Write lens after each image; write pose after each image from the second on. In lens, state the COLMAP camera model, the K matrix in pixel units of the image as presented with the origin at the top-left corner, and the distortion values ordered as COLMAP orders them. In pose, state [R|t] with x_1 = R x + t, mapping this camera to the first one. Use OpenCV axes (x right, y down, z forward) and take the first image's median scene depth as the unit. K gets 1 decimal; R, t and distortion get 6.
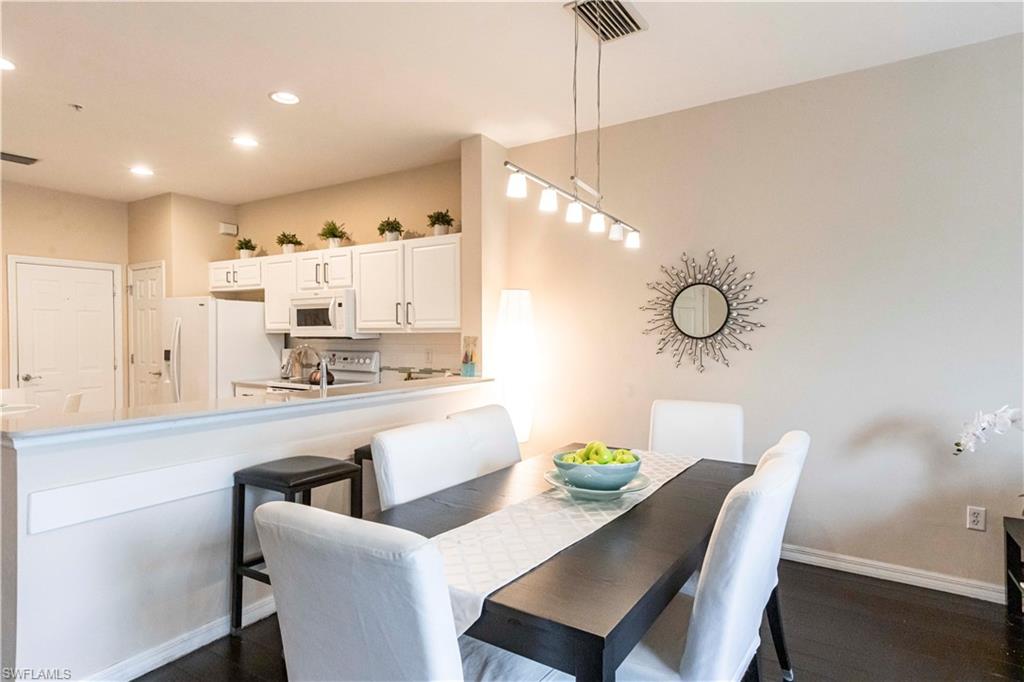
lens RADIAL K [[566.9, 0, 512.1], [0, 566.9, 345.1], [0, 0, 1]] dist [0.034784, -0.001274]
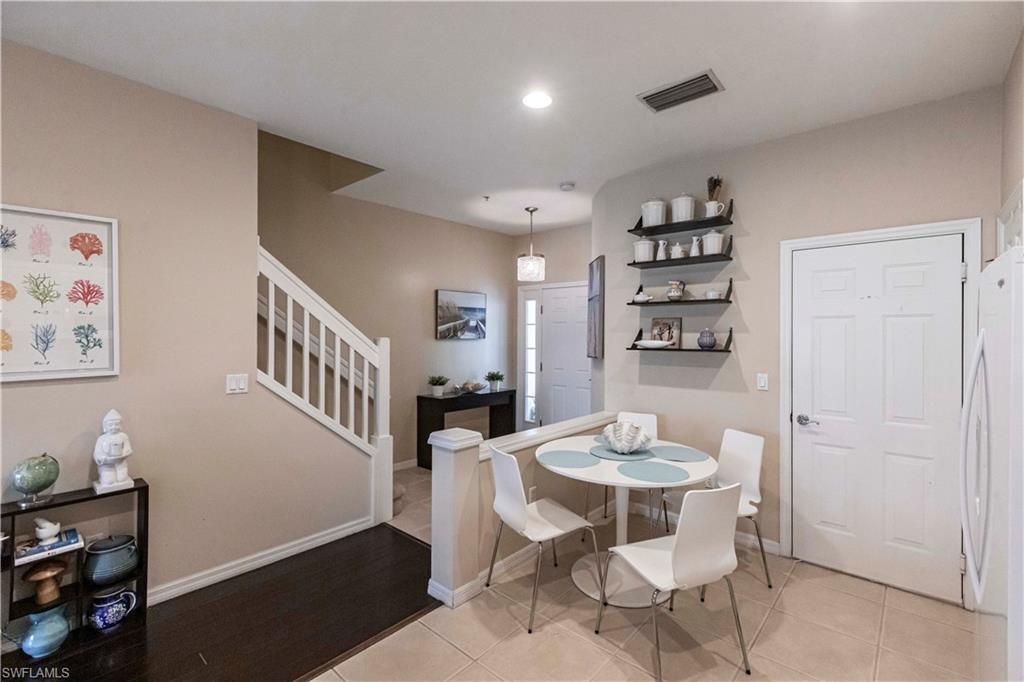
lens RADIAL K [[453.2, 0, 515.1], [0, 453.2, 334.4], [0, 0, 1]] dist [-0.001148, -0.000239]
pose [[-0.151419, 0.003909, -0.988462, -0.303523], [-0.023209, 0.999702, 0.007509, -0.043115], [0.988197, 0.024078, -0.151283, 0.838461]]
